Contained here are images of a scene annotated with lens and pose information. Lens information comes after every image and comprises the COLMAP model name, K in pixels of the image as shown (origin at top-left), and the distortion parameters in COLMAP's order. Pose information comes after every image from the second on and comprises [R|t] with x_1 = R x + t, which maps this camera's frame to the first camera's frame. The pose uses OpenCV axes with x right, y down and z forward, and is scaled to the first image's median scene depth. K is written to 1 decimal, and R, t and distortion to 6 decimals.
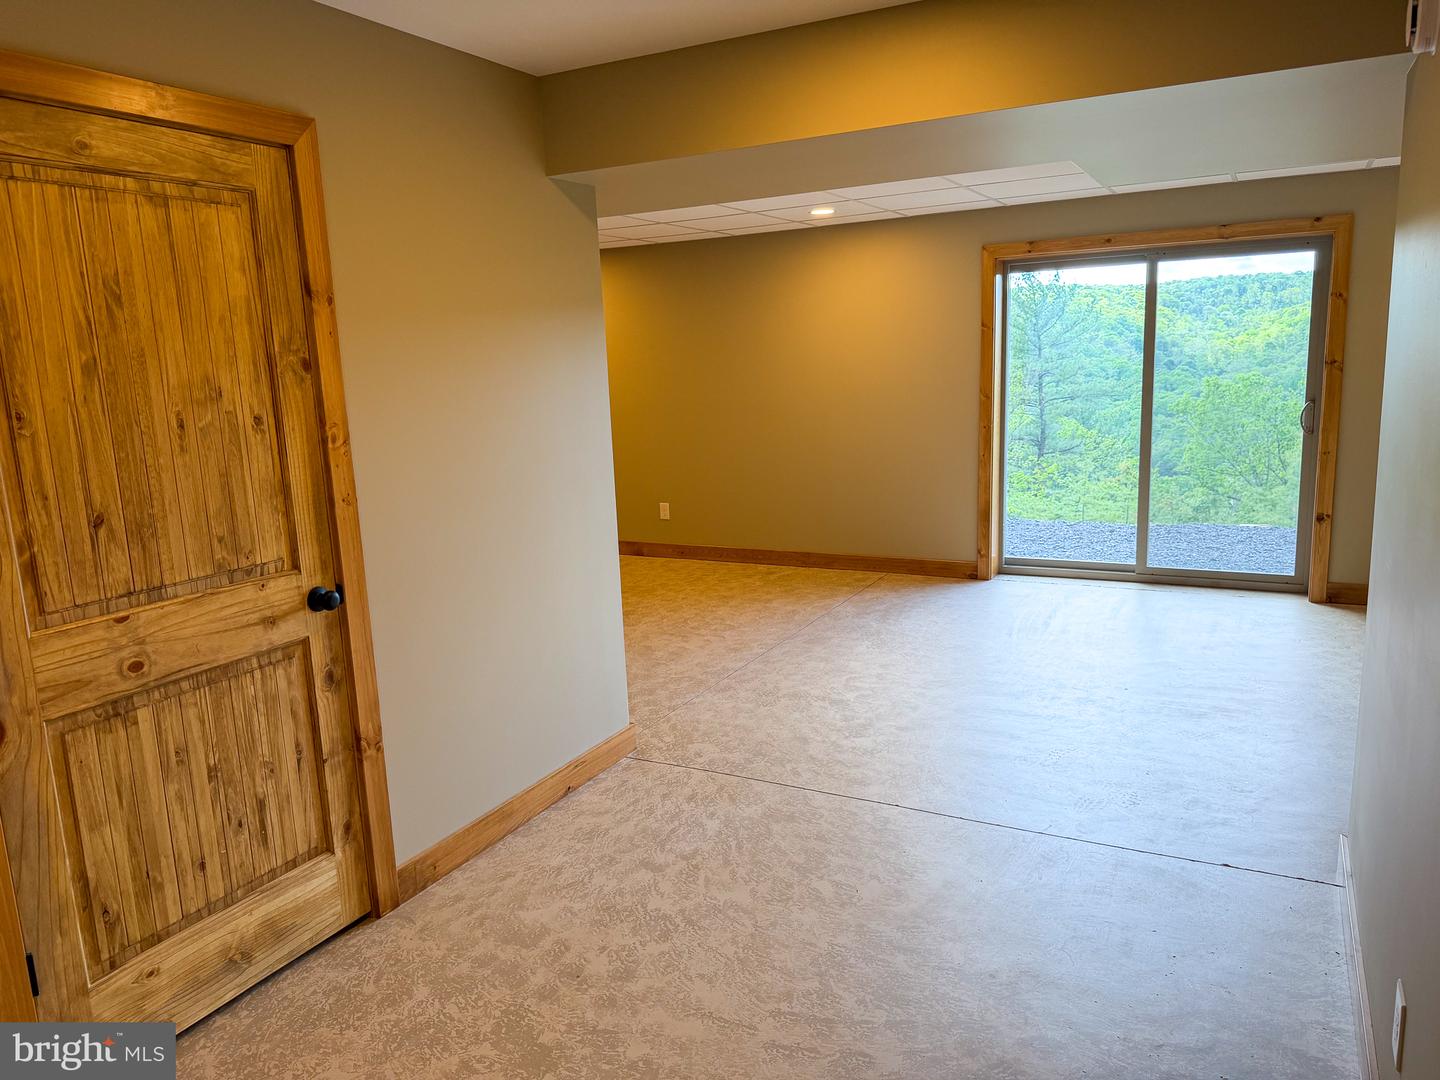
lens RADIAL K [[1002.3, 0, 720.0], [0, 1002.3, 540.0], [0, 0, 1]] dist [0.161495, -0.302683]
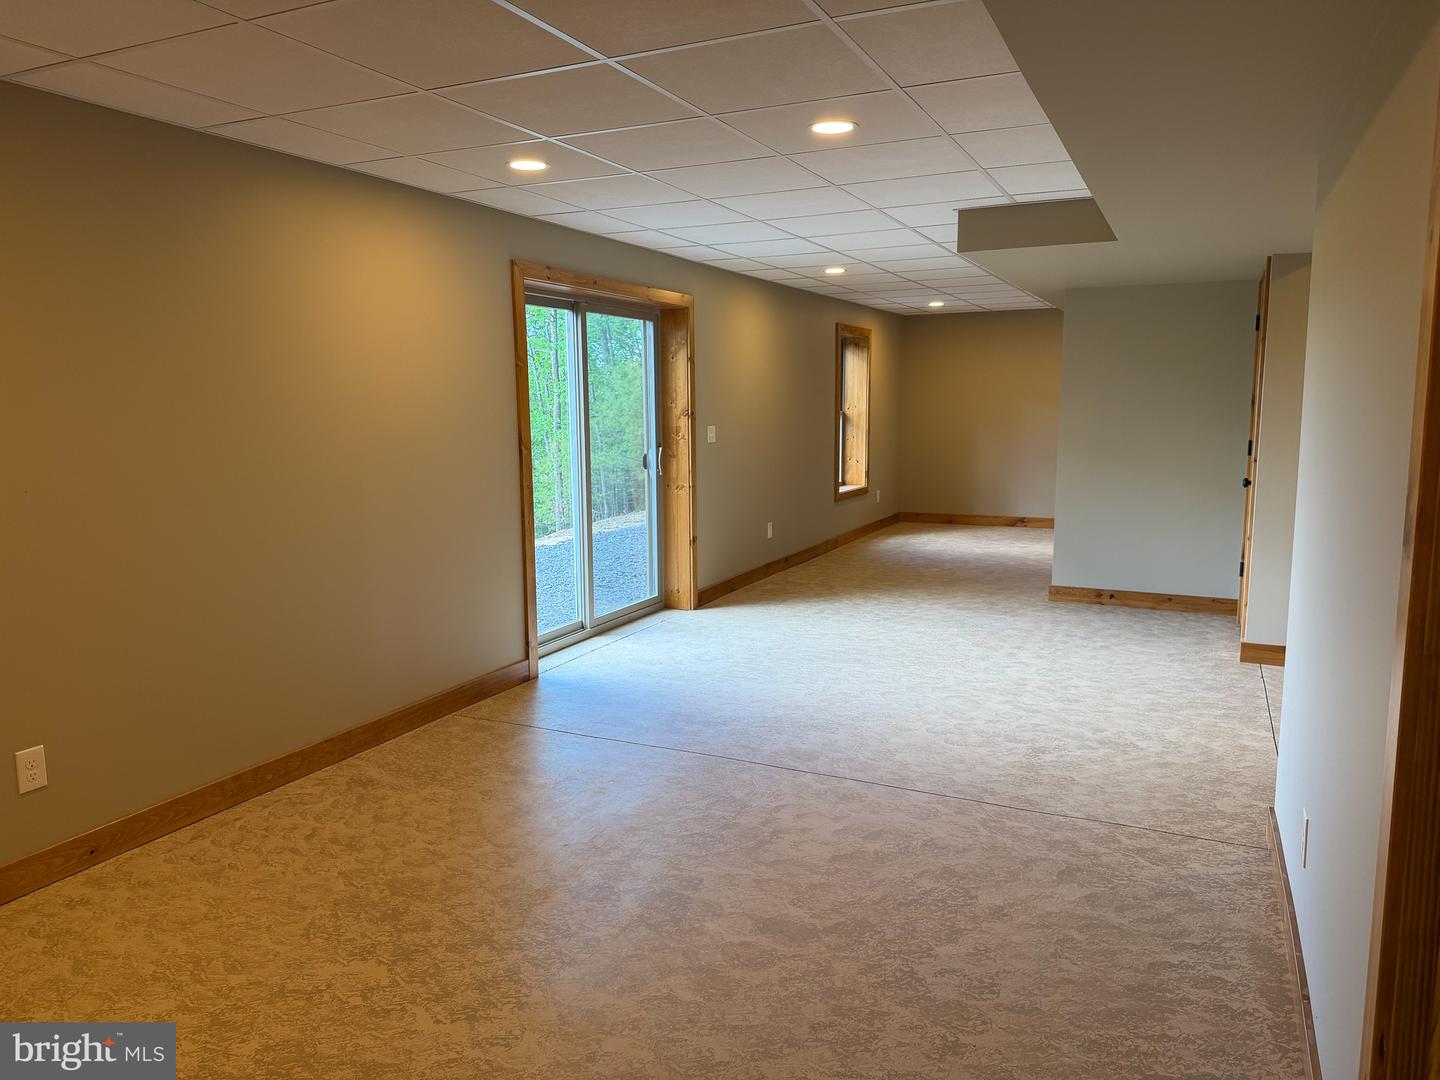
lens RADIAL K [[1002.3, 0, 720.0], [0, 1002.3, 540.0], [0, 0, 1]] dist [0.161495, -0.302683]
pose [[-0.055728, -0.097296, 0.993694, -1.113059], [0.190693, 0.975883, 0.106246, -0.261389], [-0.980067, 0.195411, -0.035831, 1.836241]]
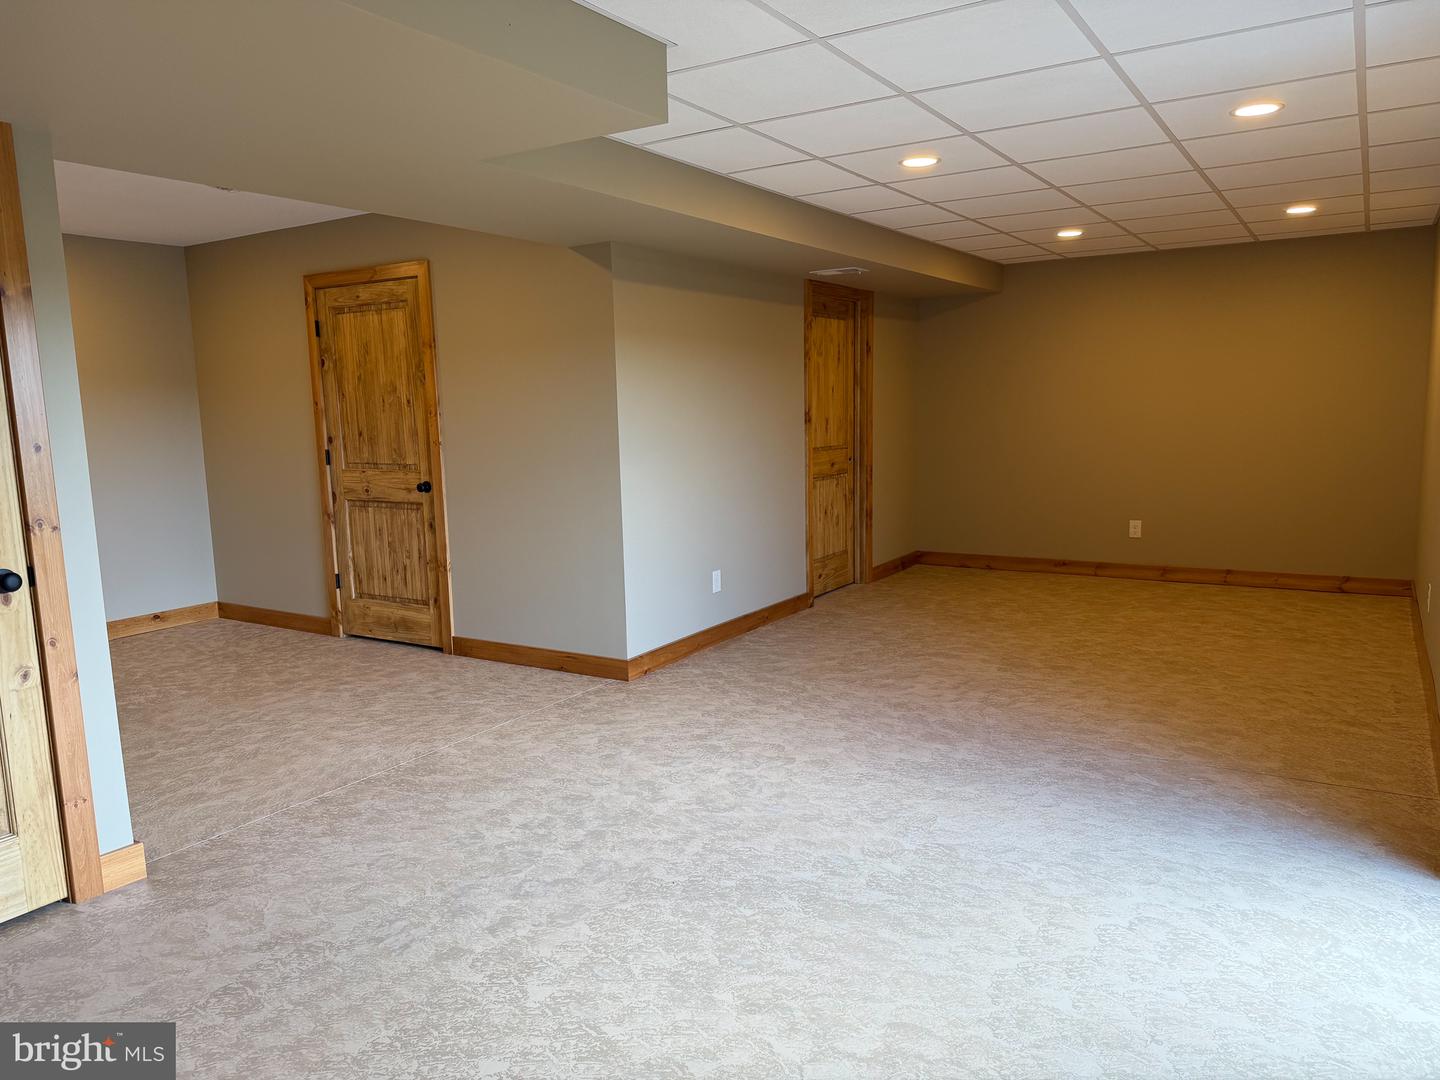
lens RADIAL K [[1002.3, 0, 720.0], [0, 1002.3, 540.0], [0, 0, 1]] dist [0.161495, -0.302683]
pose [[-0.065096, 0.179806, -0.981546, 1.439654], [-0.153639, 0.970098, 0.187899, -0.282286], [0.985981, 0.163035, -0.035524, 1.462316]]
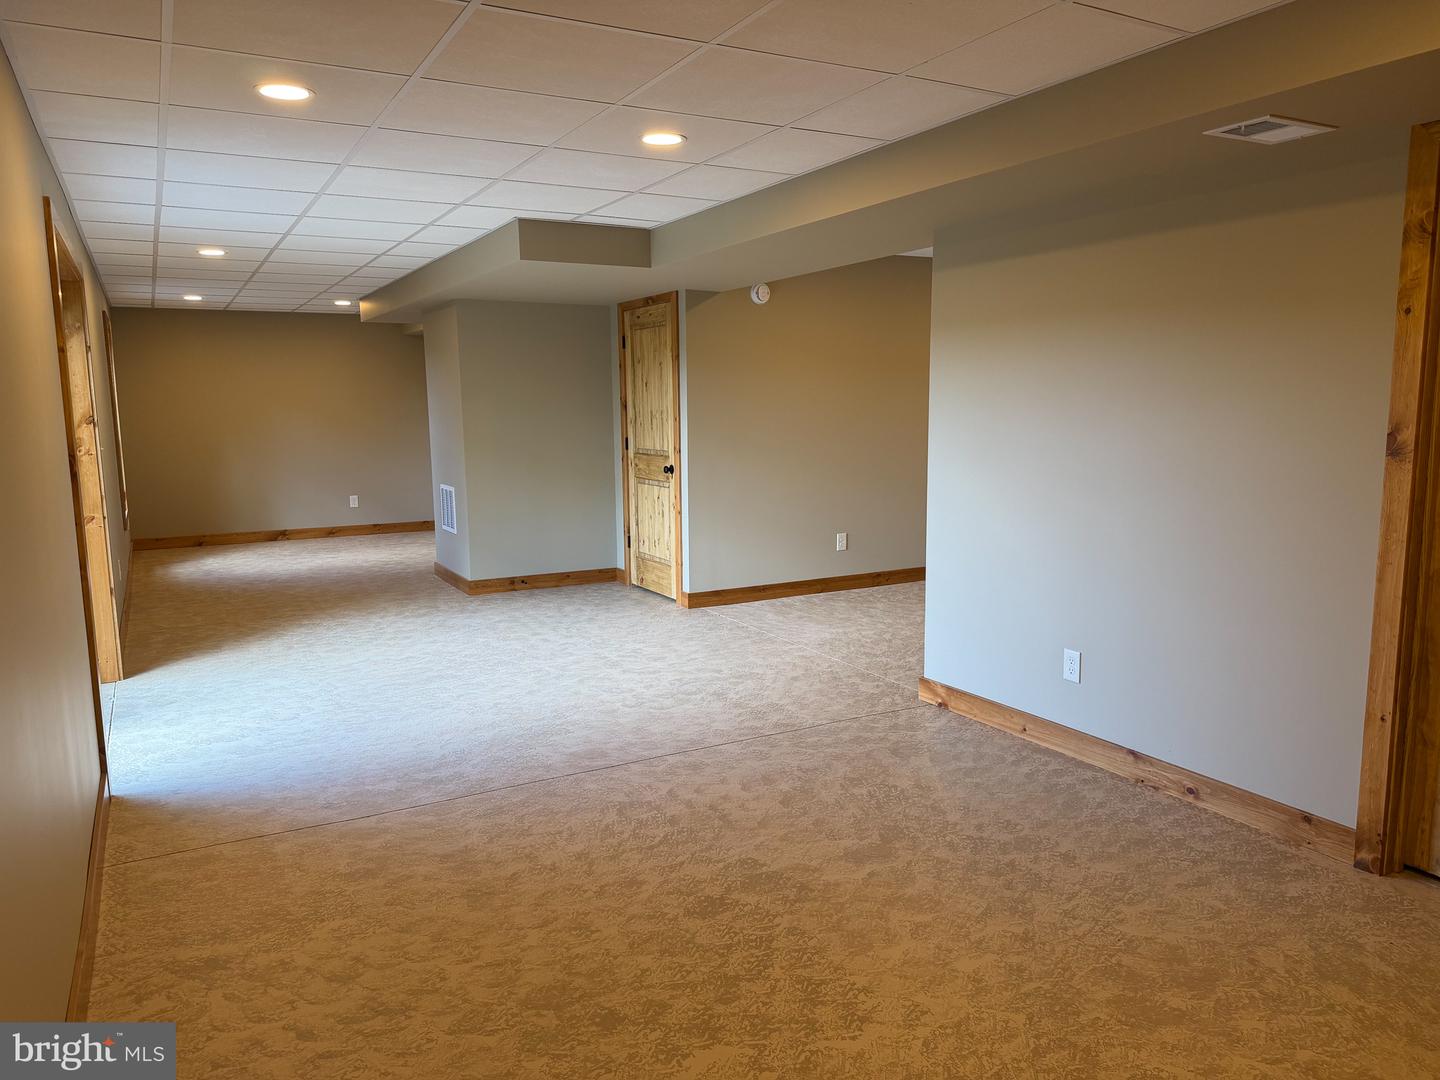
lens RADIAL K [[1002.3, 0, 720.0], [0, 1002.3, 540.0], [0, 0, 1]] dist [0.161495, -0.302683]
pose [[-0.841175, -0.022788, 0.540283, -0.680769], [0.143987, 0.953605, 0.264397, -0.416236], [-0.521241, 0.300197, -0.798867, 2.616780]]
